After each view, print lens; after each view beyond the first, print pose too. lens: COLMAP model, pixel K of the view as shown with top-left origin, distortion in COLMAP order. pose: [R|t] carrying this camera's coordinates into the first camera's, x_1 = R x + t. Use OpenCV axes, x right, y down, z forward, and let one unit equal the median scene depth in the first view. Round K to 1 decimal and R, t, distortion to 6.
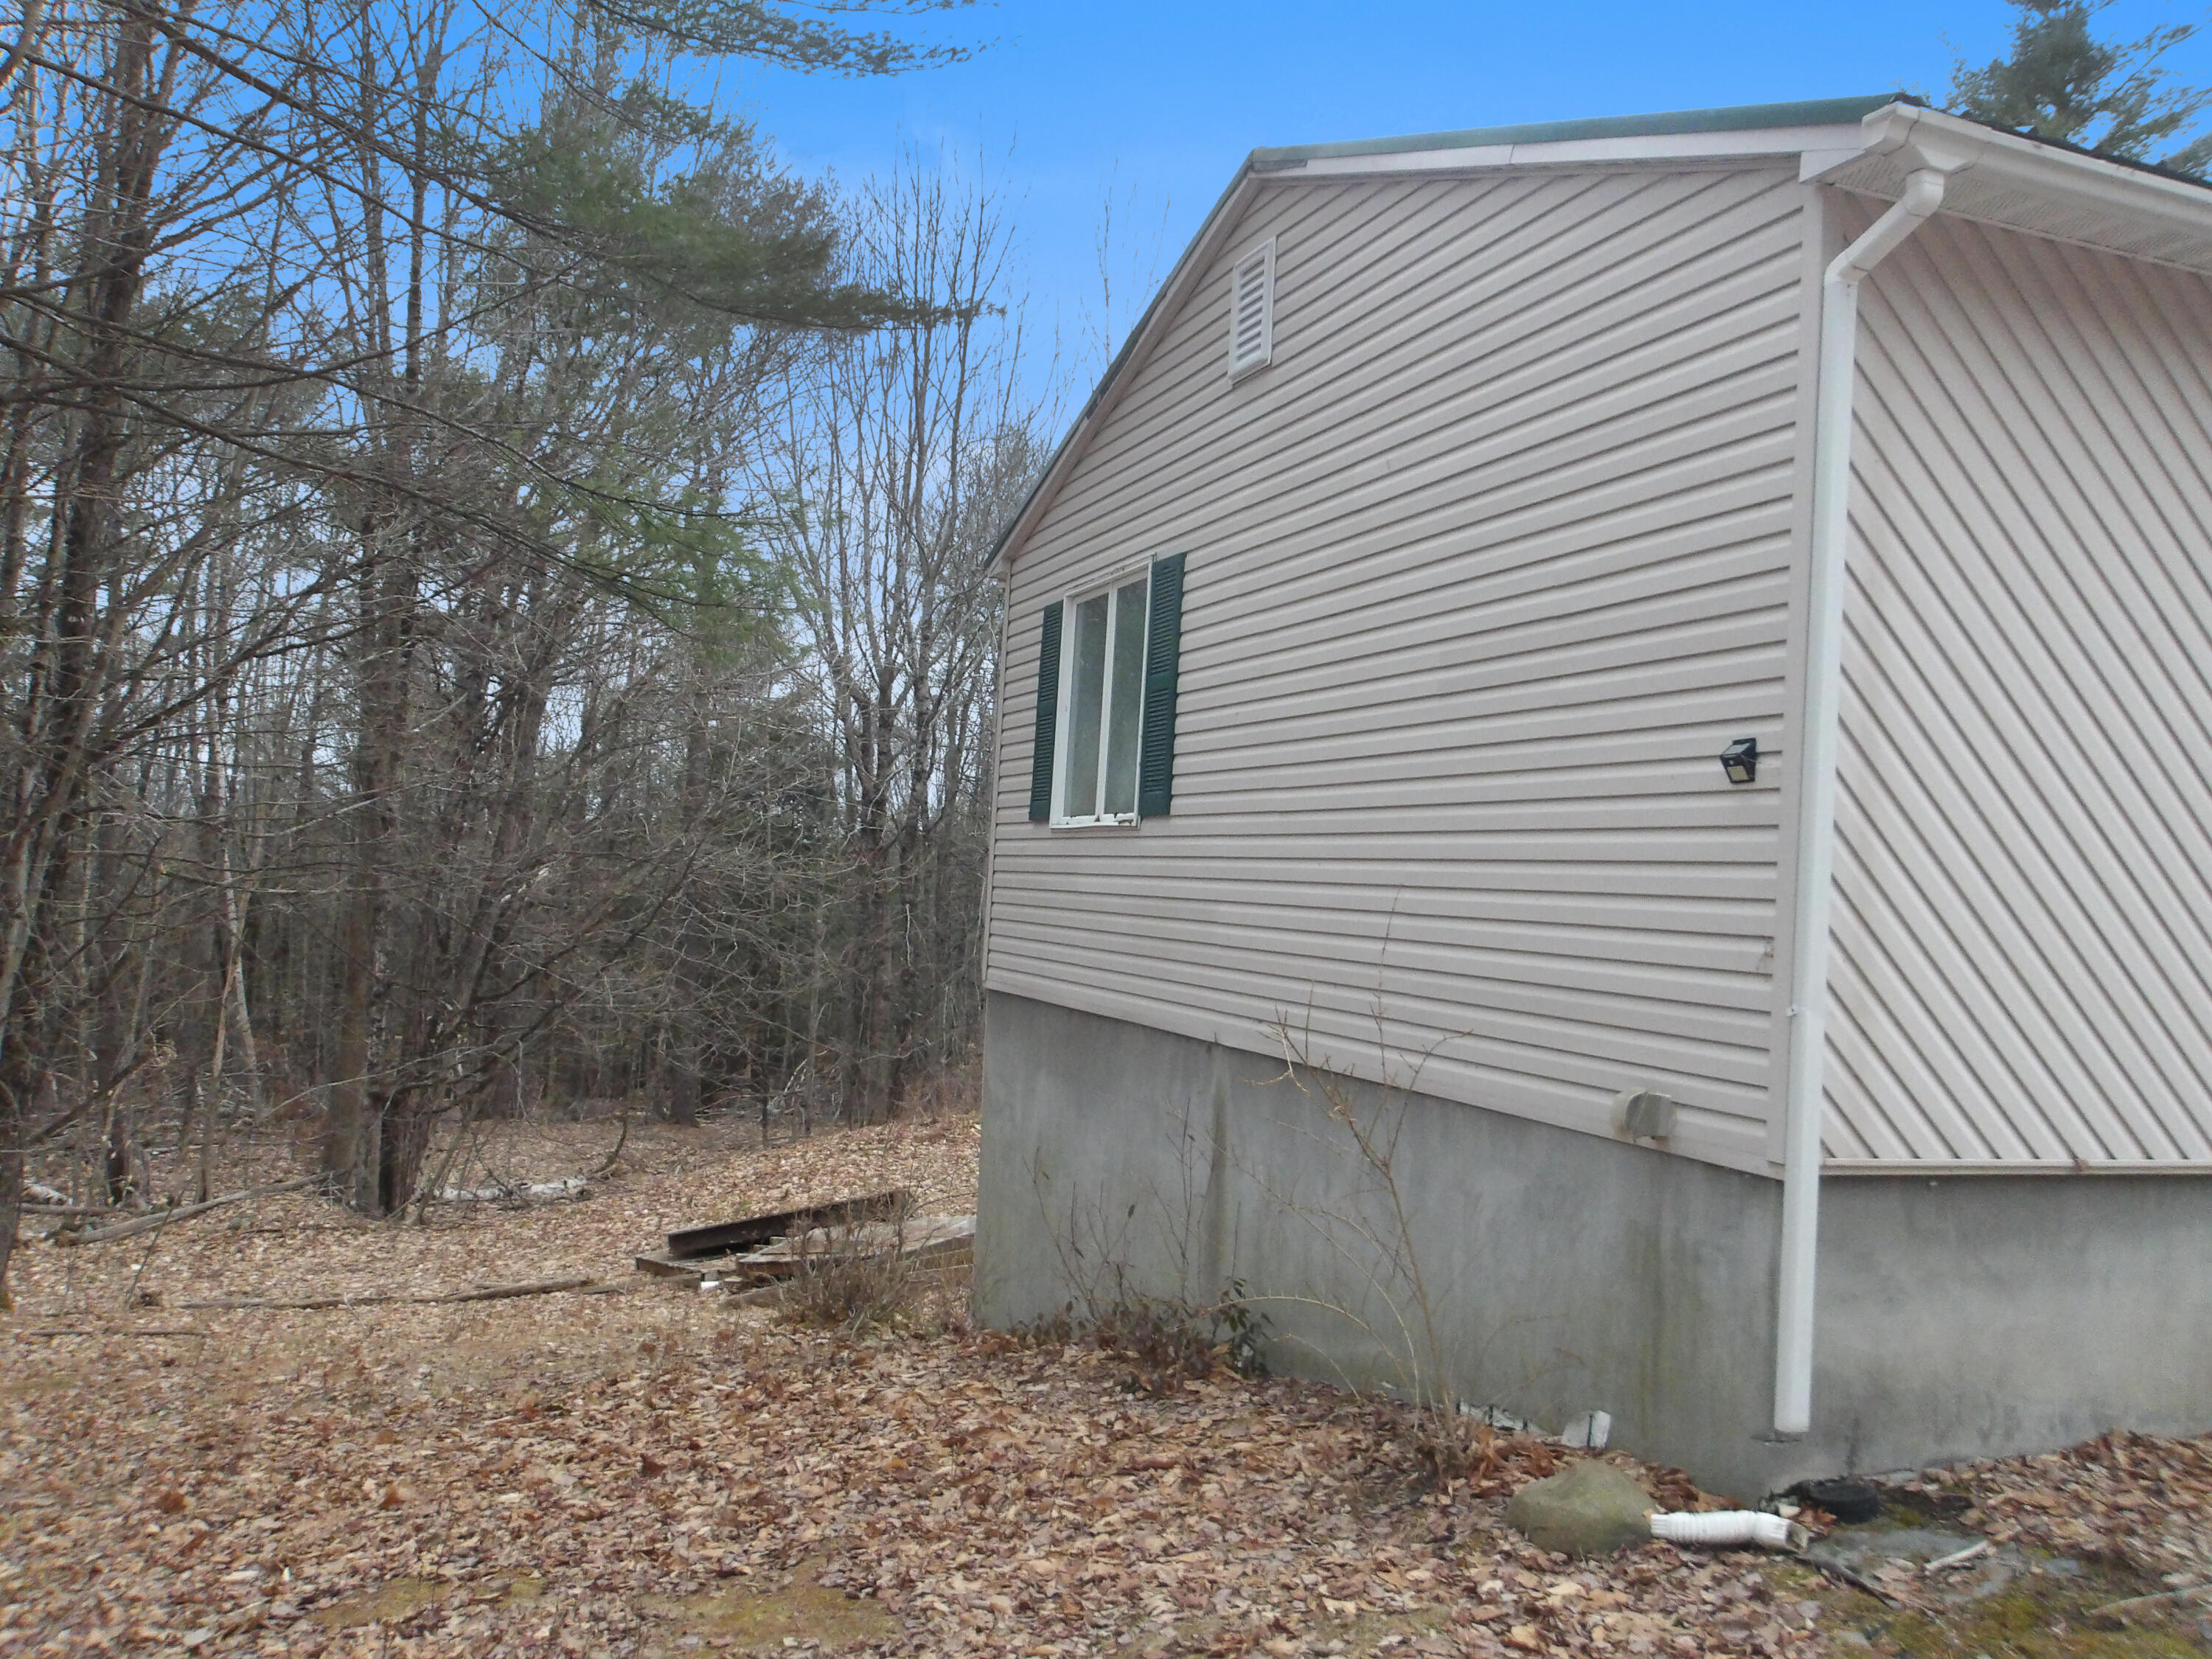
lens RADIAL K [[1826.3, 0, 1111.2], [0, 1826.3, 797.9], [0, 0, 1]] dist [0.008967, 0.005454]
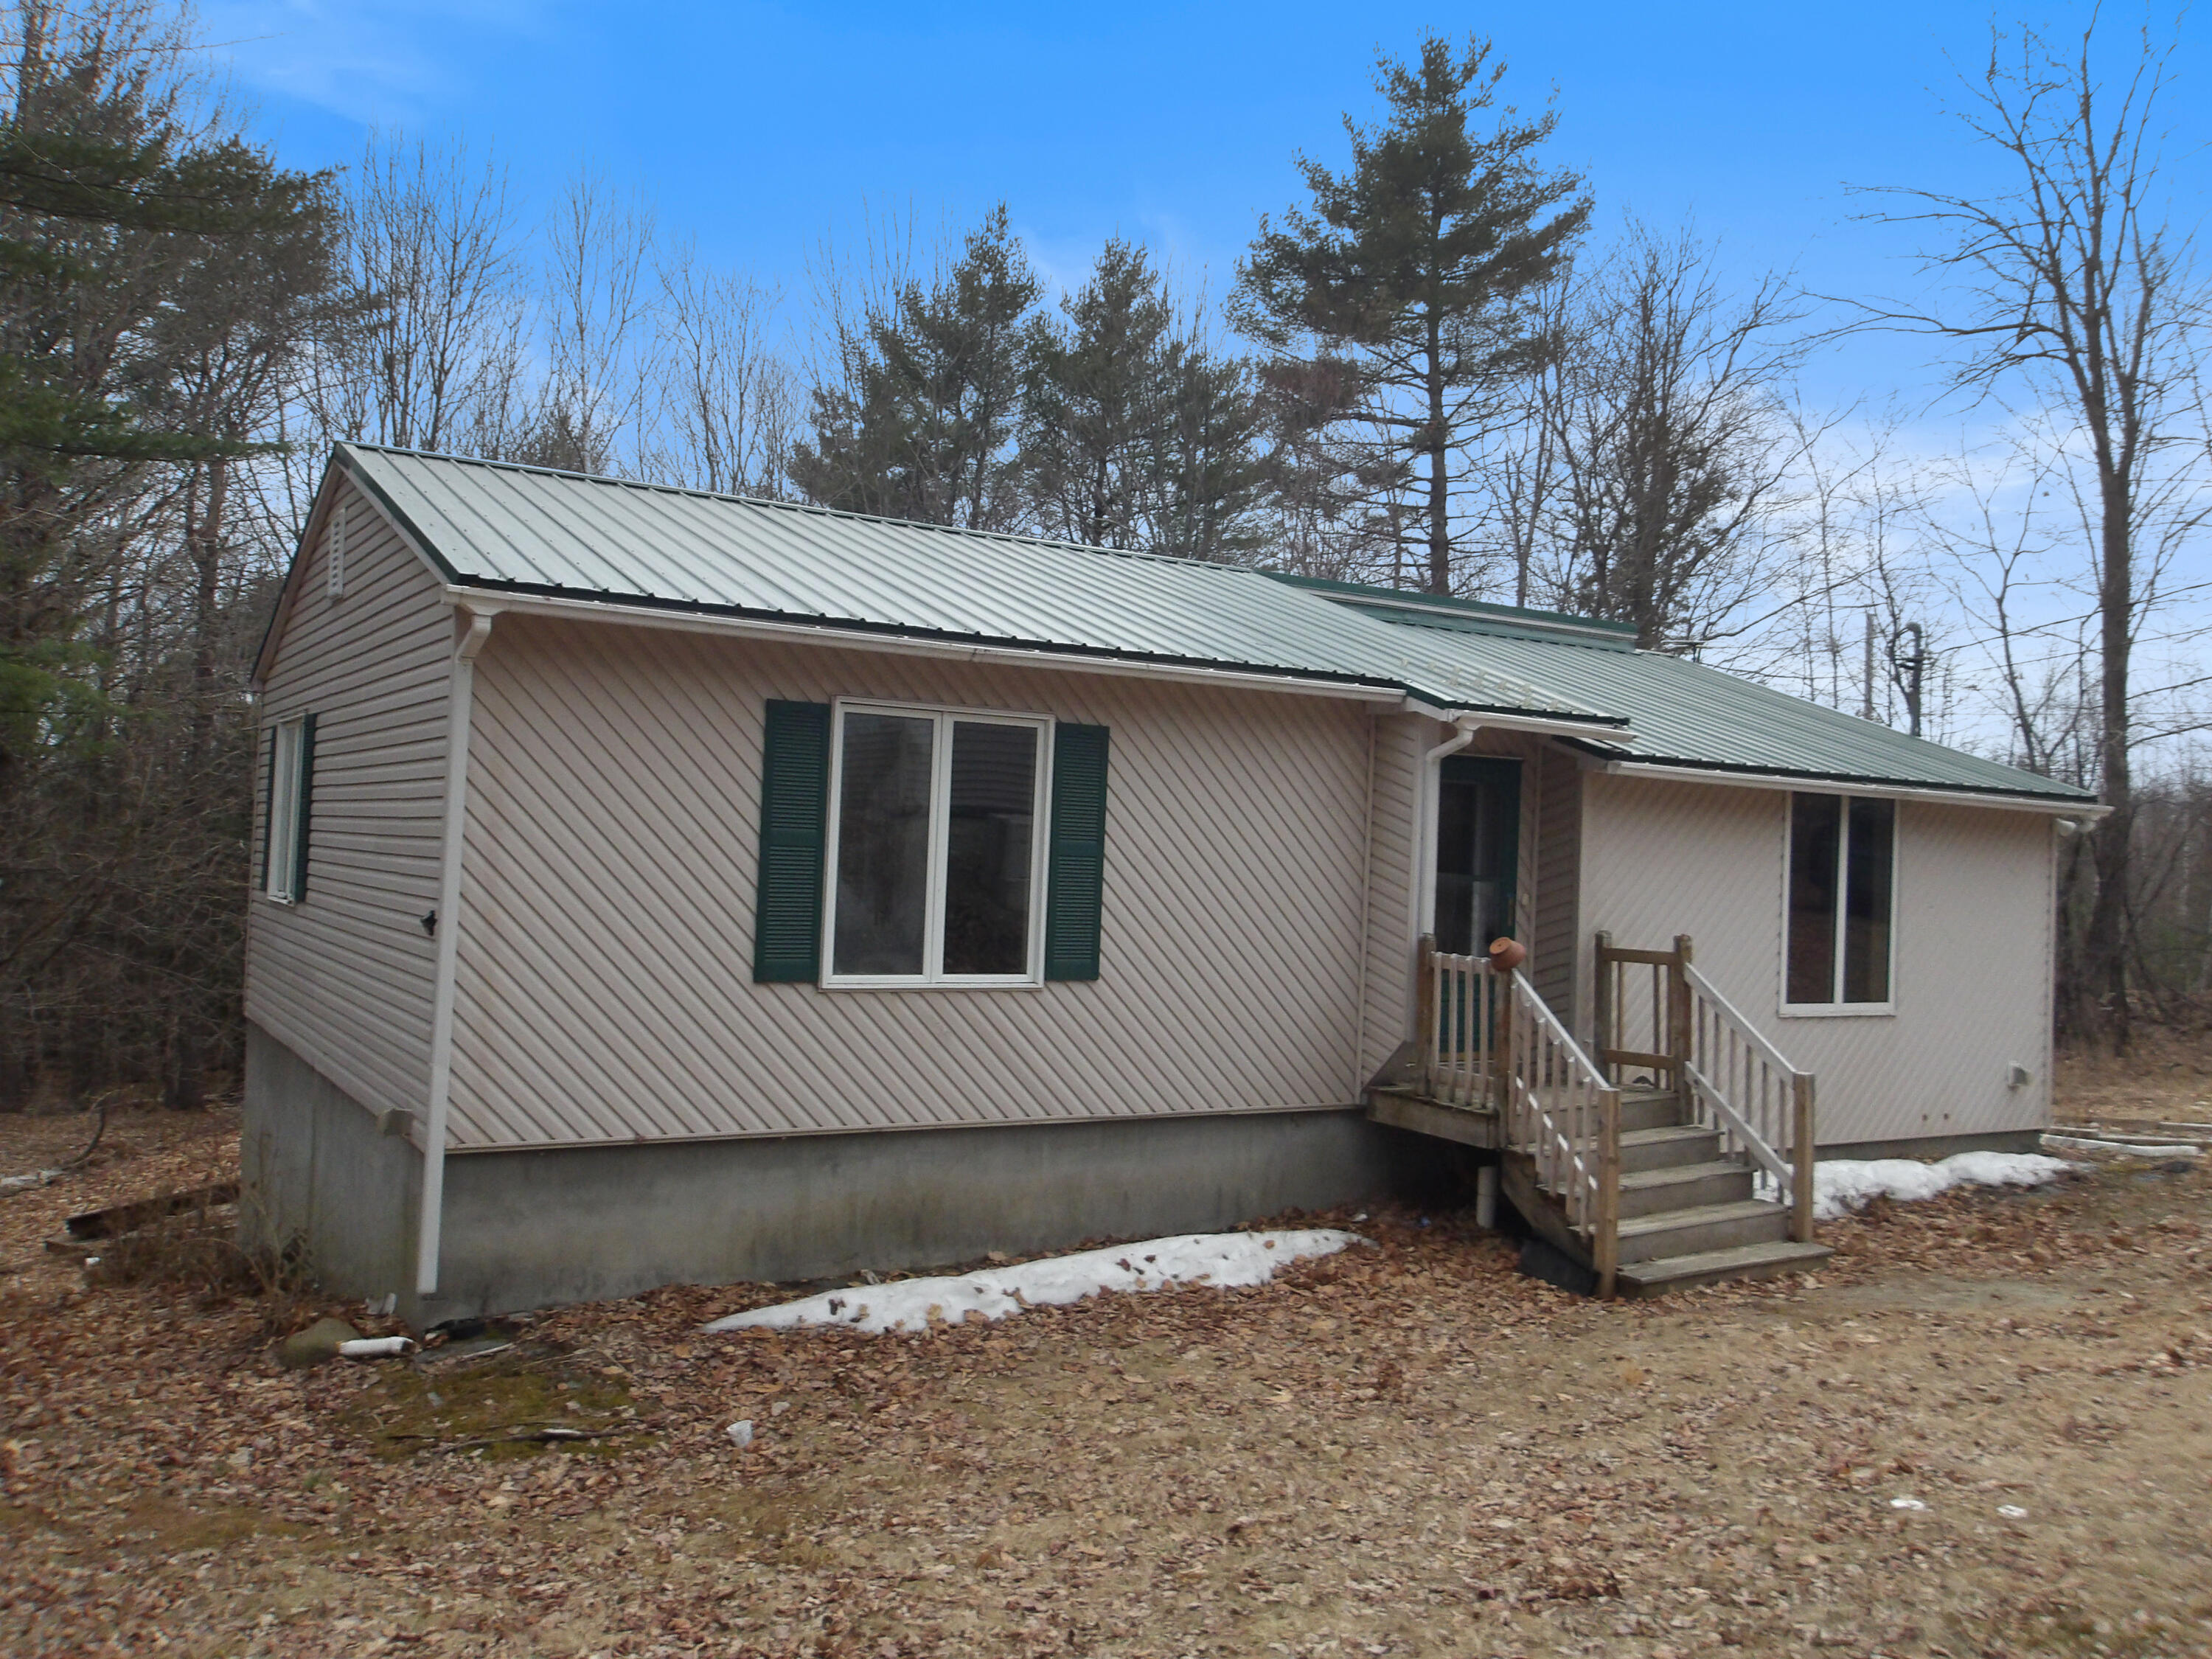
lens RADIAL K [[1826.3, 0, 1111.2], [0, 1826.3, 797.9], [0, 0, 1]] dist [0.008967, 0.005454]
pose [[0.982404, -0.012045, 0.186379, 0.666635], [0.007065, 0.999601, 0.027365, -0.185050], [-0.186634, -0.025567, 0.982097, -0.865849]]
